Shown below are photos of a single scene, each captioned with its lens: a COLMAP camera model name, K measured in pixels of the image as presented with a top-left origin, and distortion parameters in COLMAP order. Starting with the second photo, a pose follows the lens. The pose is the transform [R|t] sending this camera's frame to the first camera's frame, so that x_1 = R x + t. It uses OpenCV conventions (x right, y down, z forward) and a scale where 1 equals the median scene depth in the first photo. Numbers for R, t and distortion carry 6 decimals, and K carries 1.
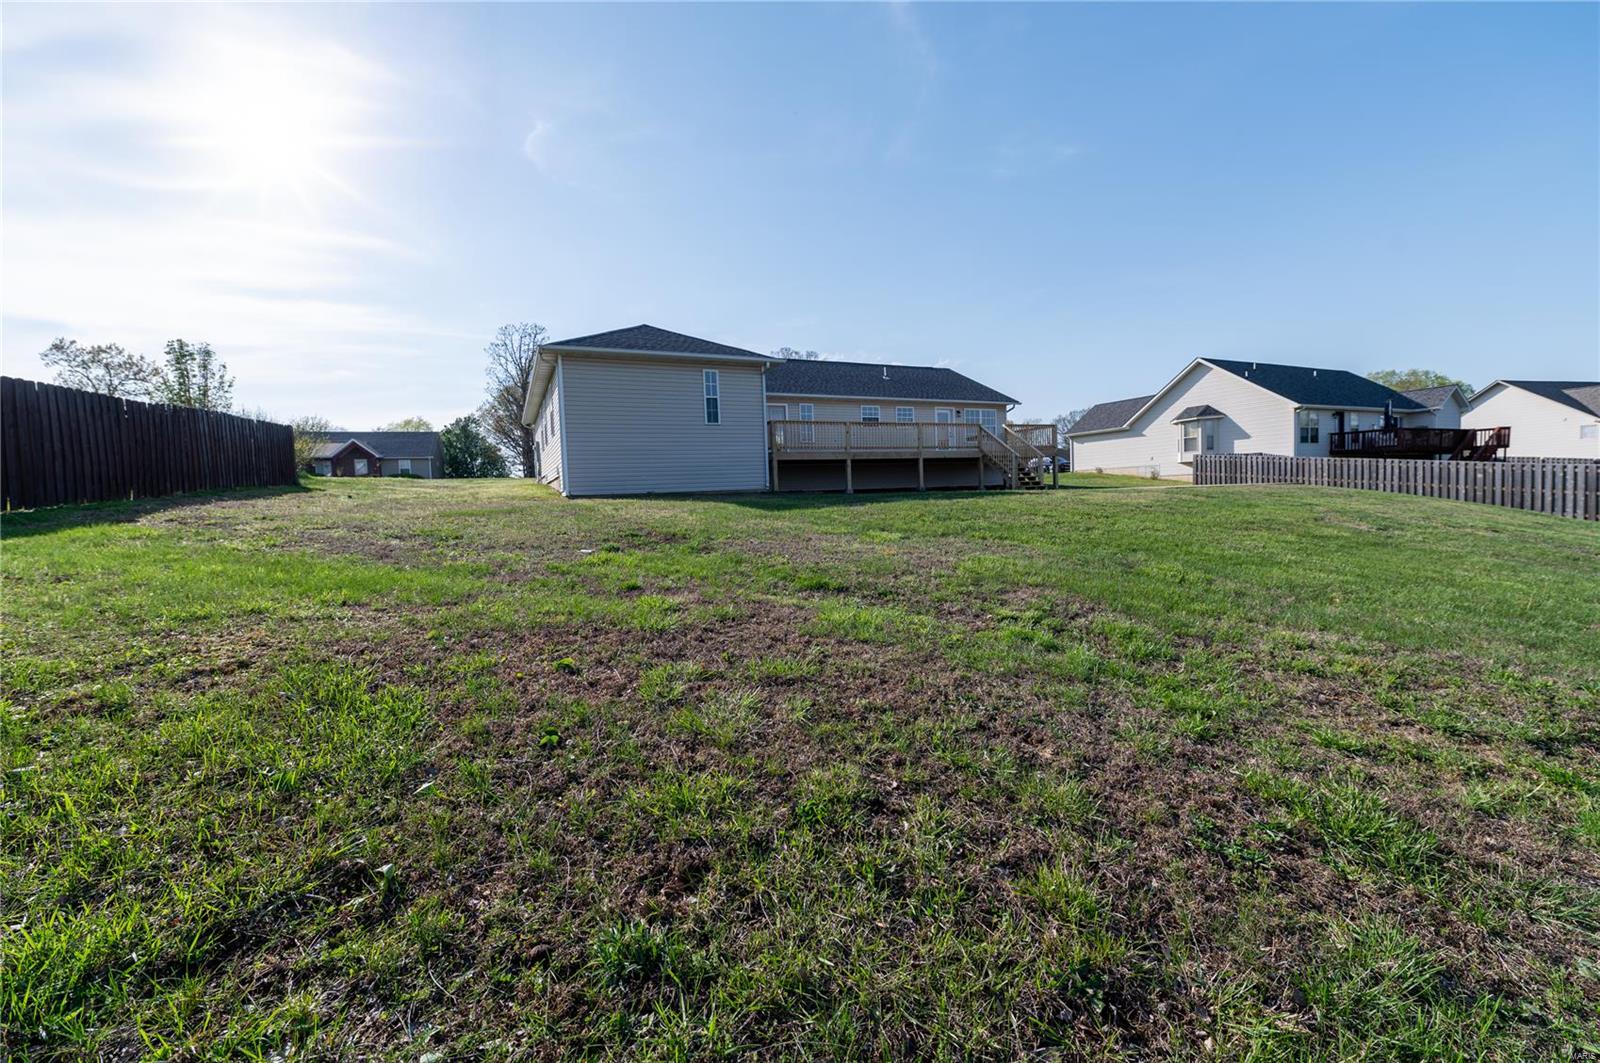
lens RADIAL K [[722.0, 0, 800.0], [0, 722.0, 531.5], [0, 0, 1]] dist [0.001961, 0.000140]
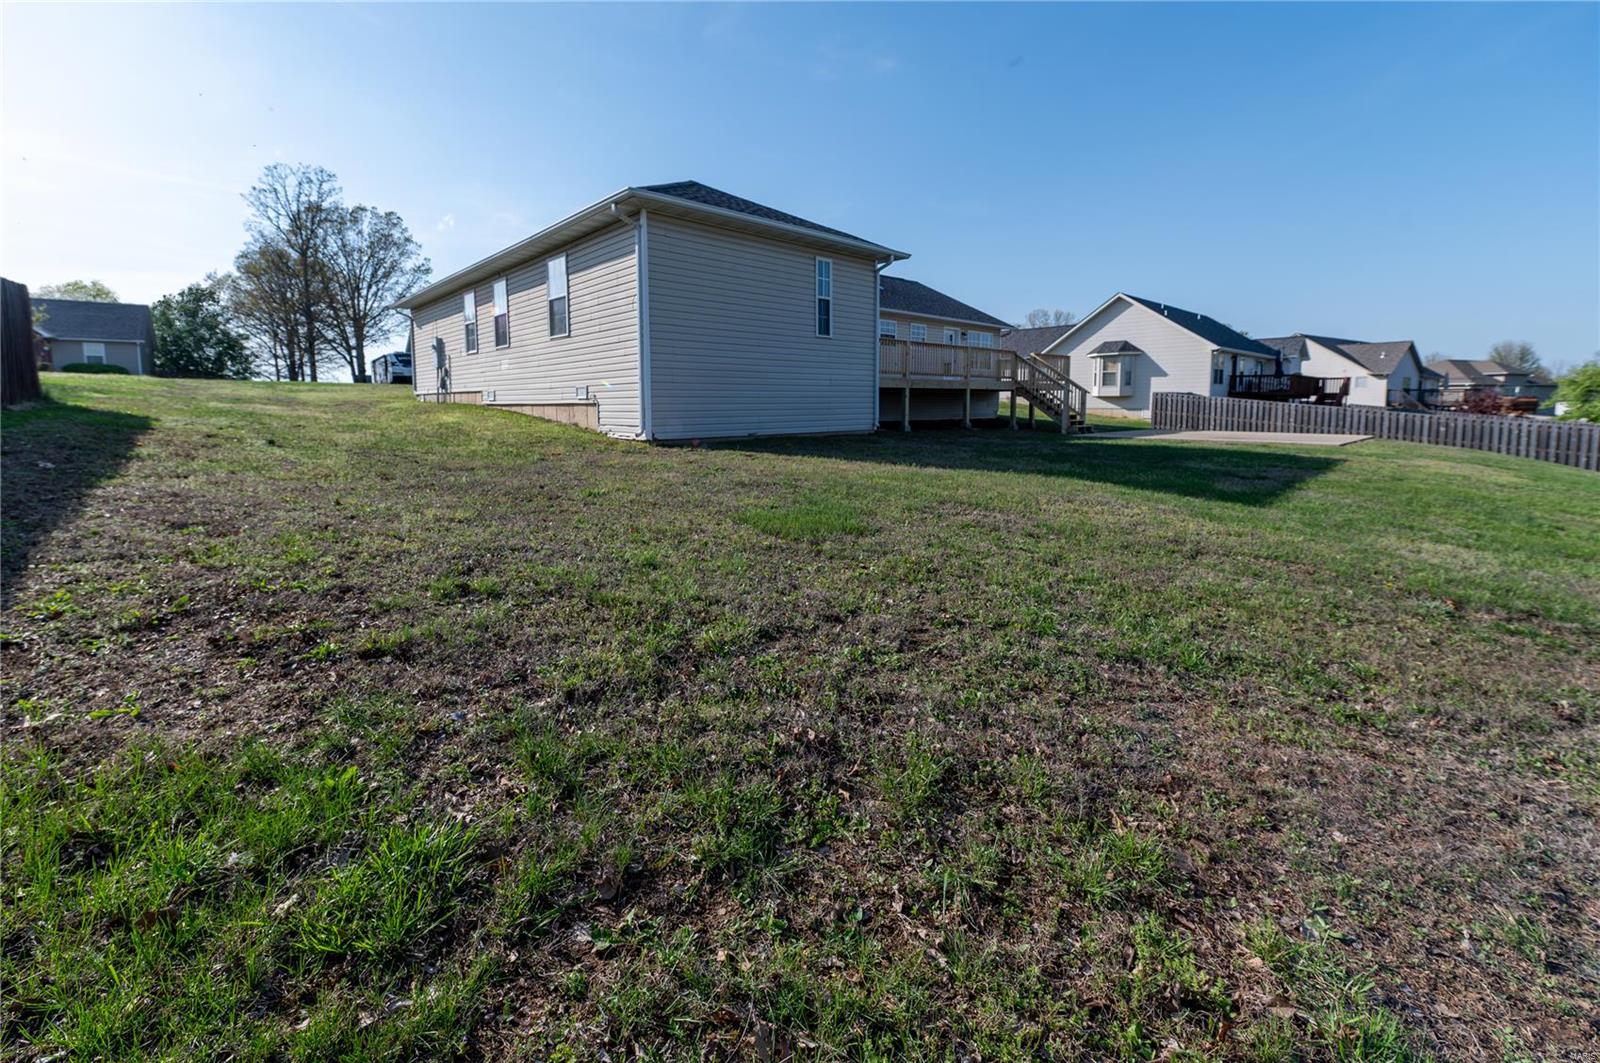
lens RADIAL K [[745.6, 0, 843.5], [0, 745.6, 467.1], [0, 0, 1]] dist [-0.000855, -0.001297]
pose [[0.943918, 0.008593, 0.330069, -0.208135], [-0.018538, 0.999464, 0.026995, -0.025828], [-0.329660, -0.031599, 0.943571, 0.187918]]
